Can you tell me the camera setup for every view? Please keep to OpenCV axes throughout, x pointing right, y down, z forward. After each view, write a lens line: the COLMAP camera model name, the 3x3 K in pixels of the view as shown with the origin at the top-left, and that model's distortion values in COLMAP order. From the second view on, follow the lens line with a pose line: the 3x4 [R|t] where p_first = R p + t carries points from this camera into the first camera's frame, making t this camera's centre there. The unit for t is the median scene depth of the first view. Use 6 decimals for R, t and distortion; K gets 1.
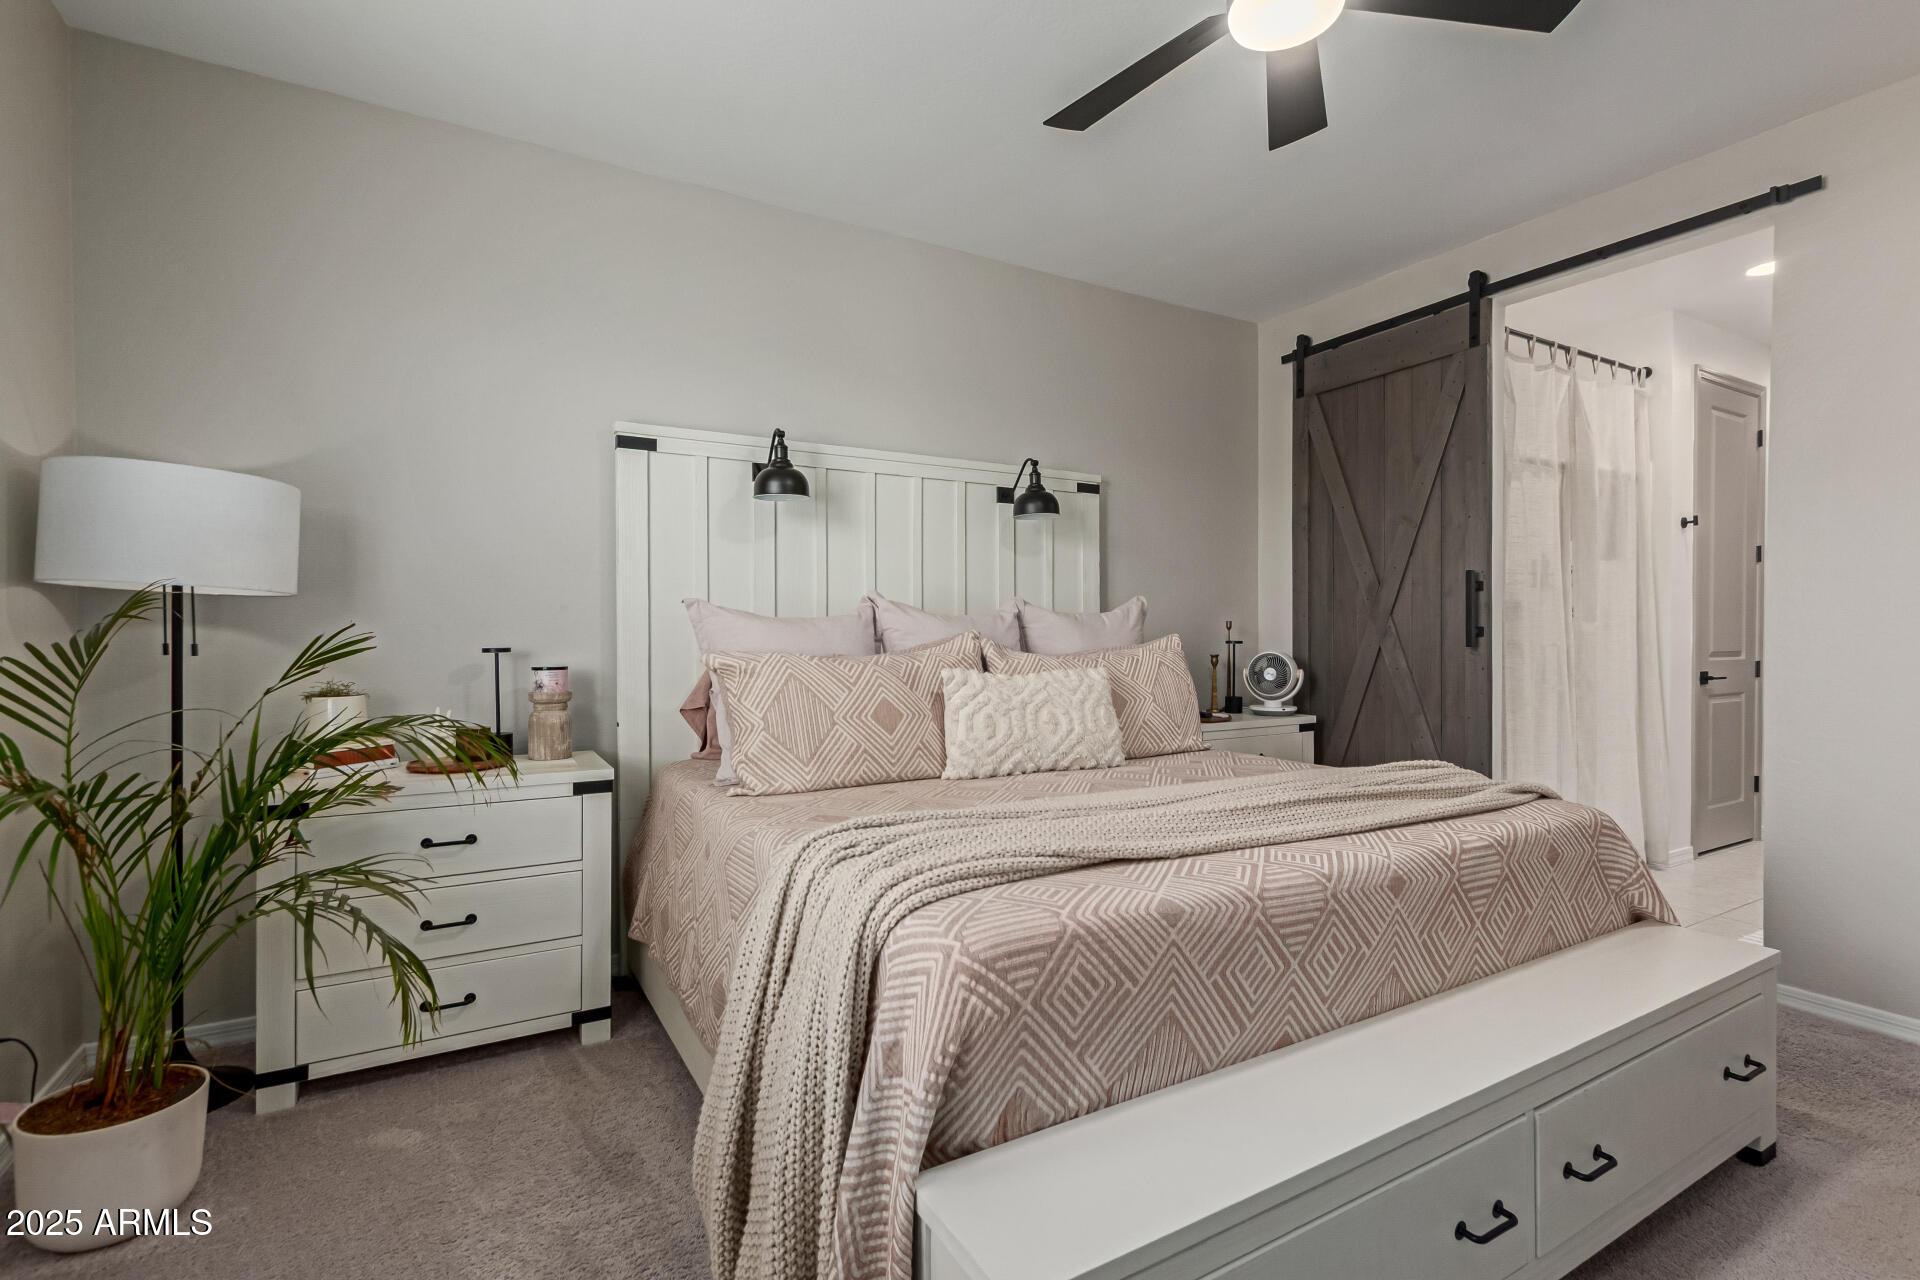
lens RADIAL K [[884.7, 0, 957.3], [0, 884.7, 637.1], [0, 0, 1]] dist [0.027792, -0.000134]
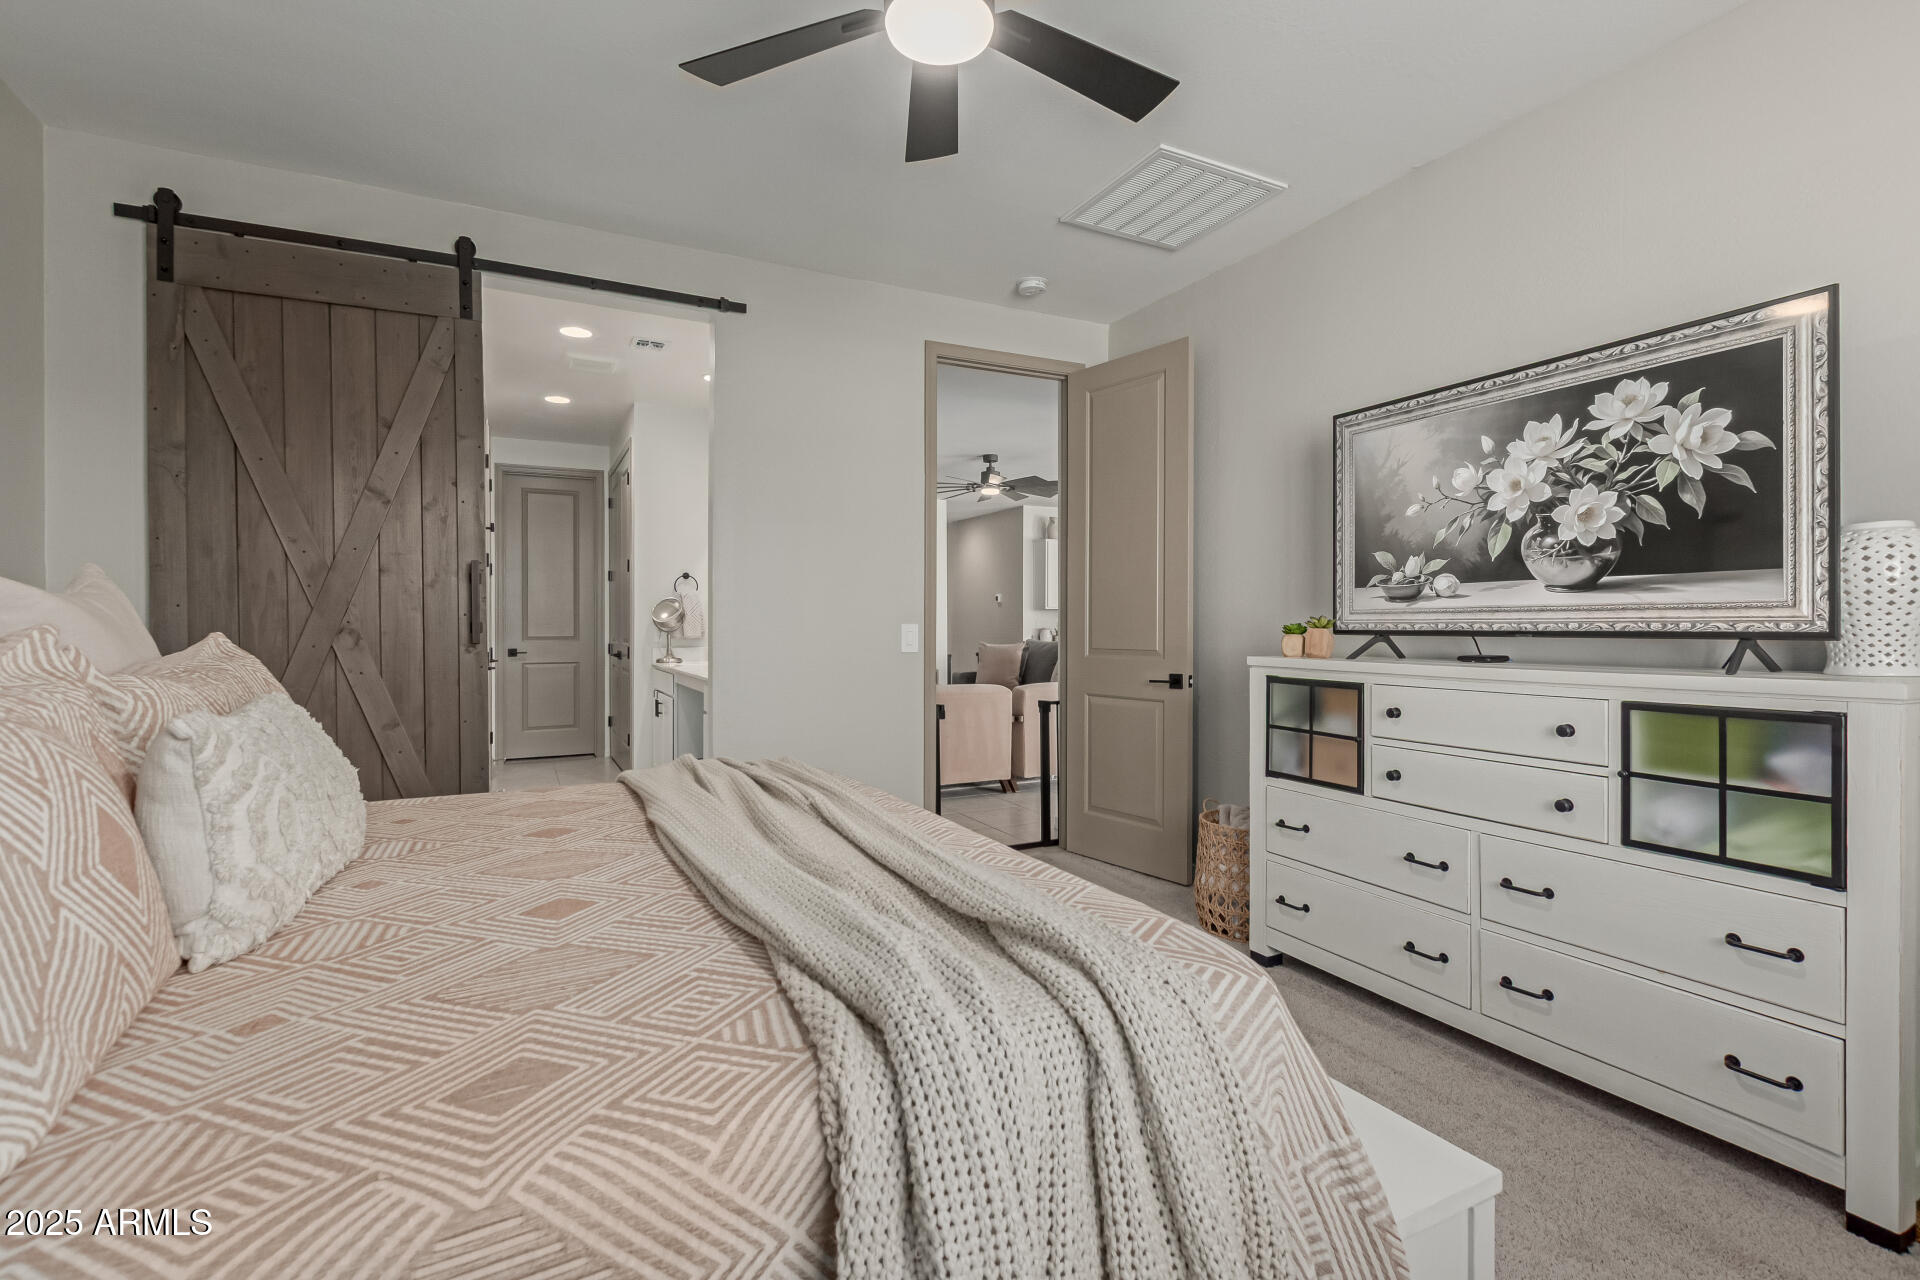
lens RADIAL K [[891.6, 0, 970.7], [0, 891.6, 636.5], [0, 0, 1]] dist [0.000877, -0.000329]
pose [[0.058347, -0.010809, 0.998238, -0.289392], [0.009879, 0.999899, 0.010249, -0.000687], [-0.998247, 0.009264, 0.058448, 0.396582]]
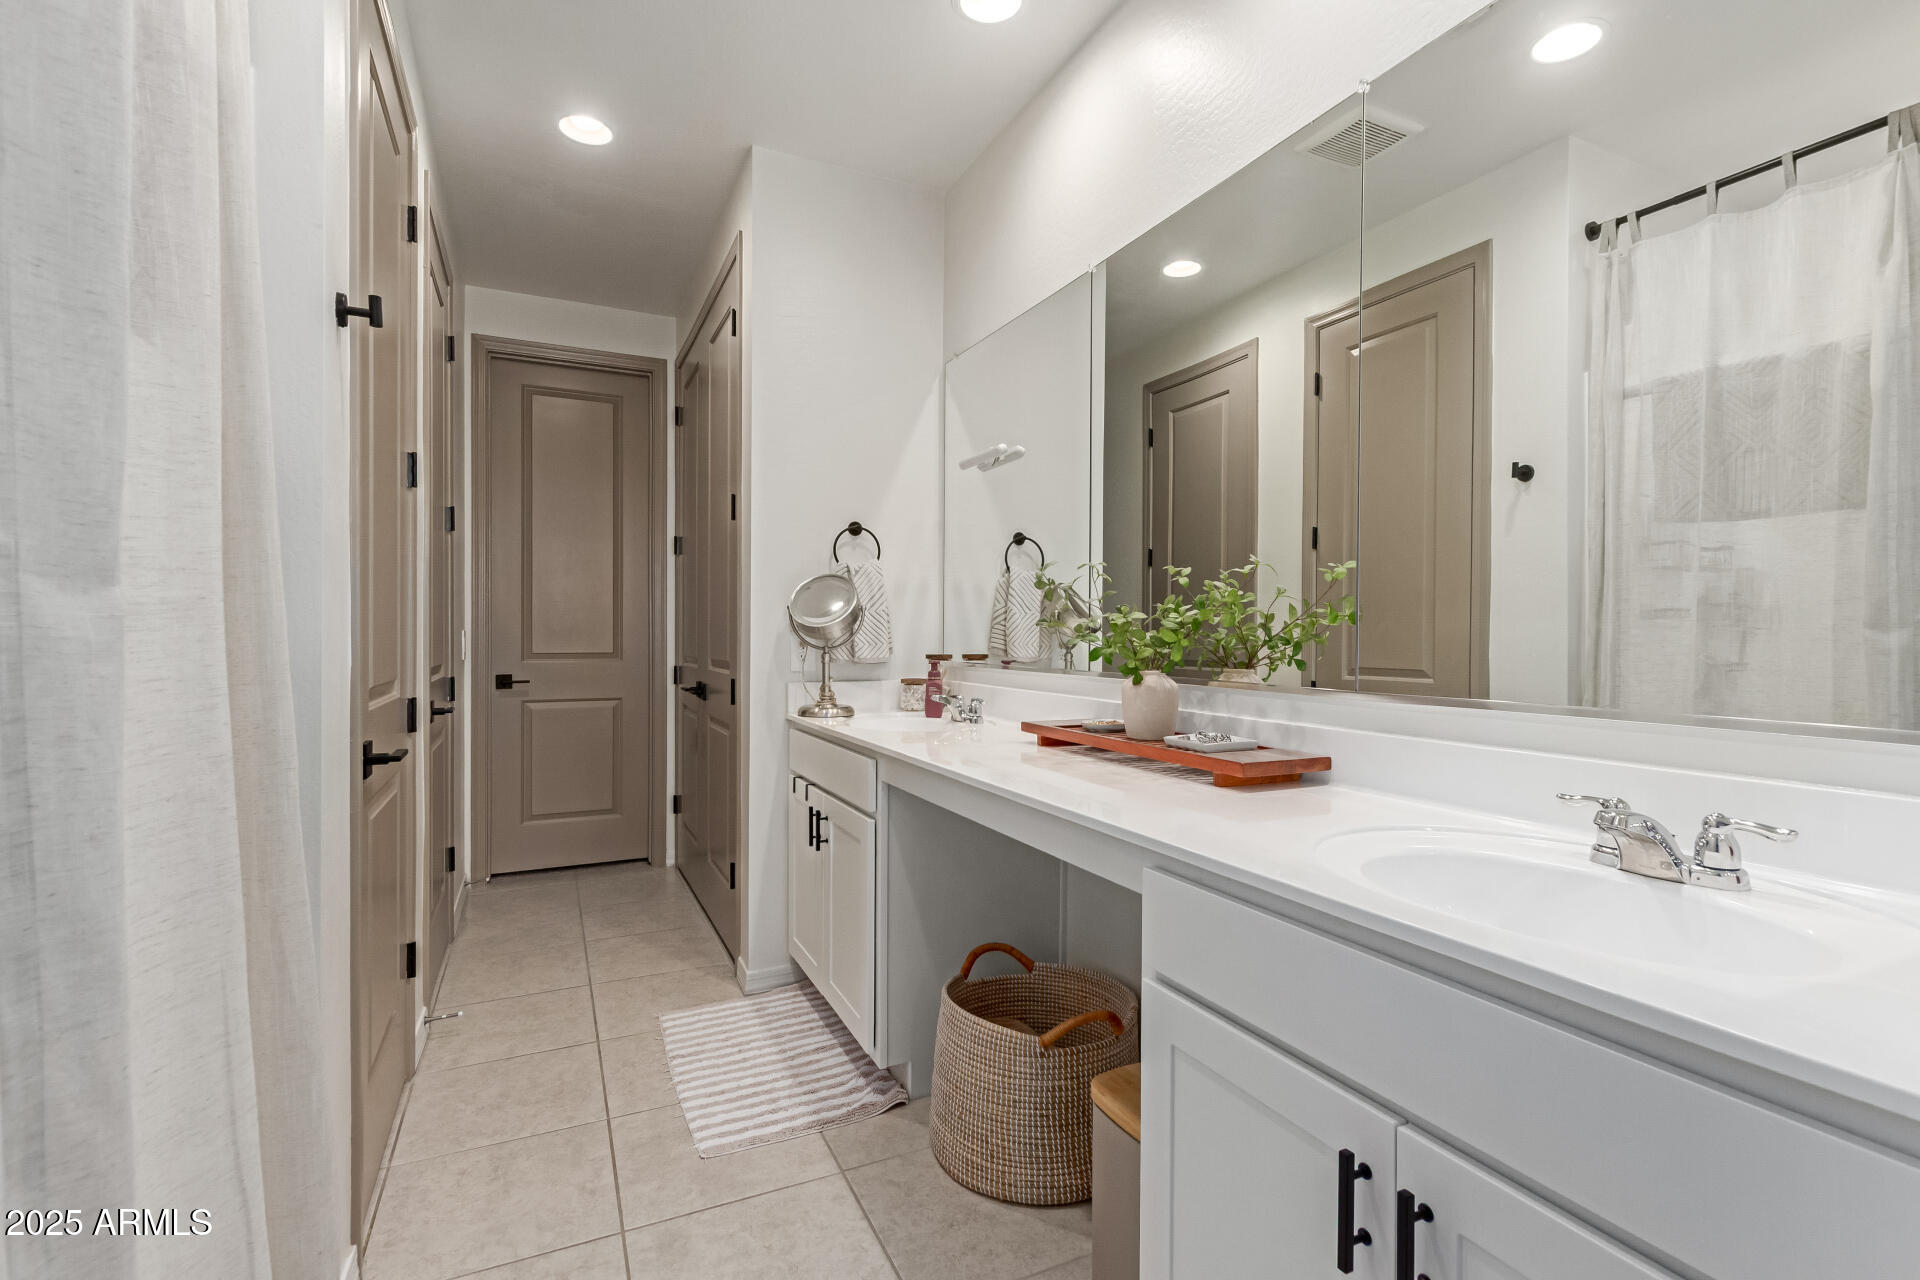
lens RADIAL K [[878.6, 0, 962.2], [0, 878.6, 654.2], [0, 0, 1]] dist [0.002111, 0.000081]
pose [[0.086458, -0.017507, 0.996102, 0.579963], [0.003274, 0.999845, 0.017289, -0.005102], [-0.996250, 0.001767, 0.086502, 0.862628]]
